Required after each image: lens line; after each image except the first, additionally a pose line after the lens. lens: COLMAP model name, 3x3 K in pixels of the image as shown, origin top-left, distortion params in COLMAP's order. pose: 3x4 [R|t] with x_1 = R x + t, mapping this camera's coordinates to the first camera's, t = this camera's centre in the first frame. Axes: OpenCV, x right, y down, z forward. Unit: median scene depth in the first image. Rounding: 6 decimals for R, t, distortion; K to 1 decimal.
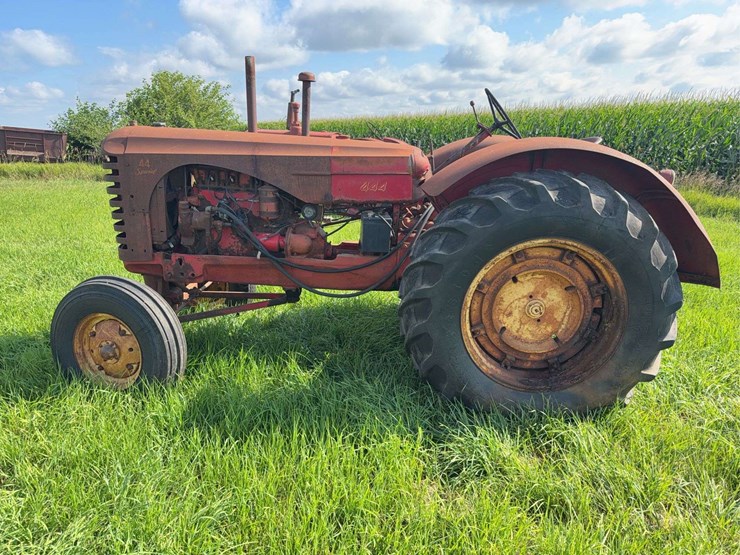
lens RADIAL K [[531.9, 0, 371.9], [0, 531.9, 279.6], [0, 0, 1]] dist [0.058589, -0.082128]
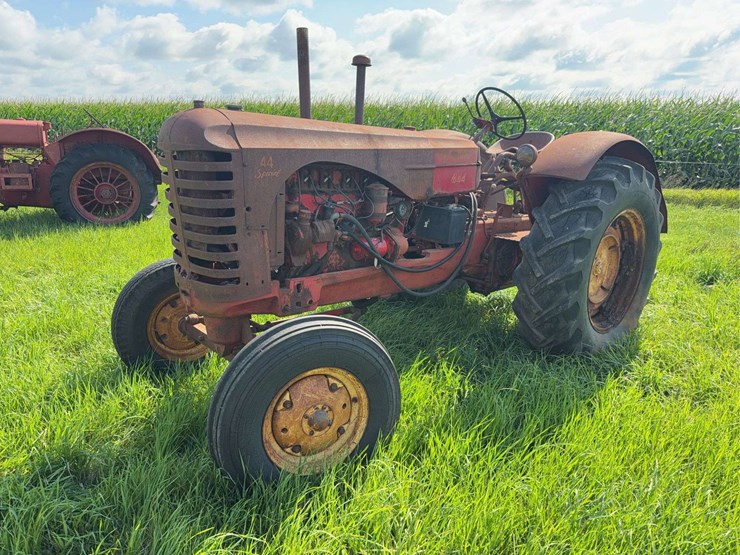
lens RADIAL K [[521.3, 0, 370.6], [0, 521.3, 286.2], [0, 0, 1]] dist [0.079117, -0.075371]
pose [[0.735593, -0.181893, 0.652547, -0.908437], [0.166831, 0.982251, 0.085733, -0.098105], [-0.656559, 0.045800, 0.752883, 0.421146]]
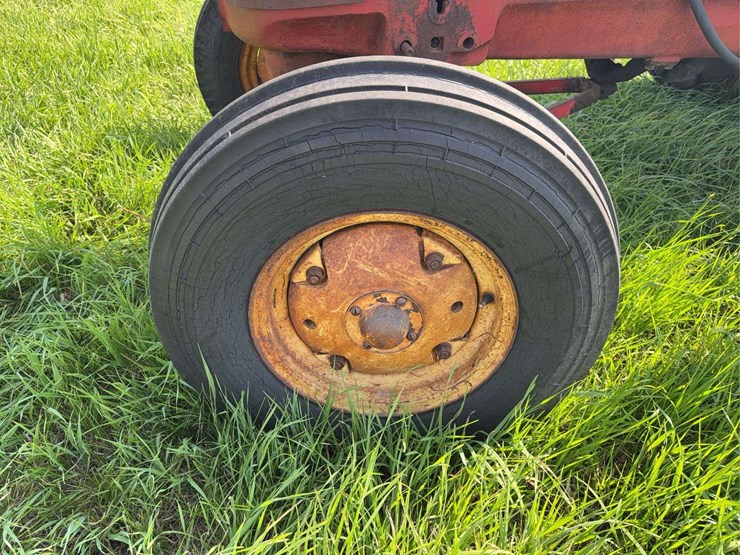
lens RADIAL K [[531.9, 0, 371.9], [0, 531.9, 279.6], [0, 0, 1]] dist [0.058589, -0.082128]
pose [[0.966702, -0.165498, 0.195188, -0.576566], [0.073980, 0.910900, 0.405942, -0.016367], [-0.244979, -0.377985, 0.892812, 0.763129]]
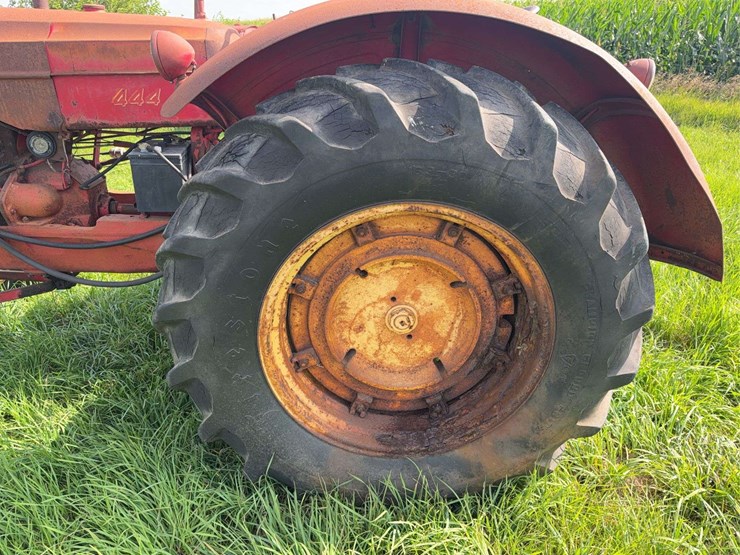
lens RADIAL K [[530.7, 0, 374.2], [0, 530.7, 290.9], [0, 0, 1]] dist [0.130732, -0.180446]
pose [[0.998509, -0.032749, 0.043663, 0.253610], [0.024566, 0.984034, 0.176279, -0.077845], [-0.048739, -0.174943, 0.983371, 0.444745]]
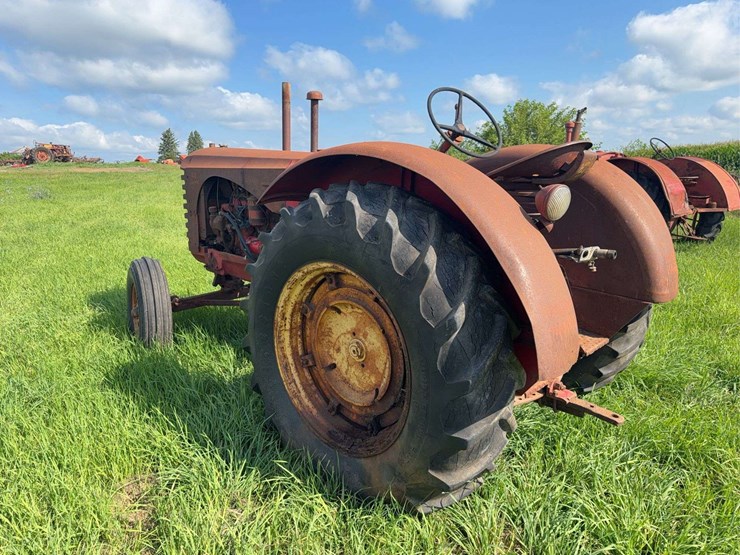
lens RADIAL K [[543.3, 0, 366.8], [0, 543.3, 280.9], [0, 0, 1]] dist [0.031155, -0.025589]
pose [[0.721514, 0.135293, -0.679053, 0.874586], [-0.171090, 0.985149, 0.014491, -0.064385], [0.670929, 0.105724, 0.733946, 0.390165]]
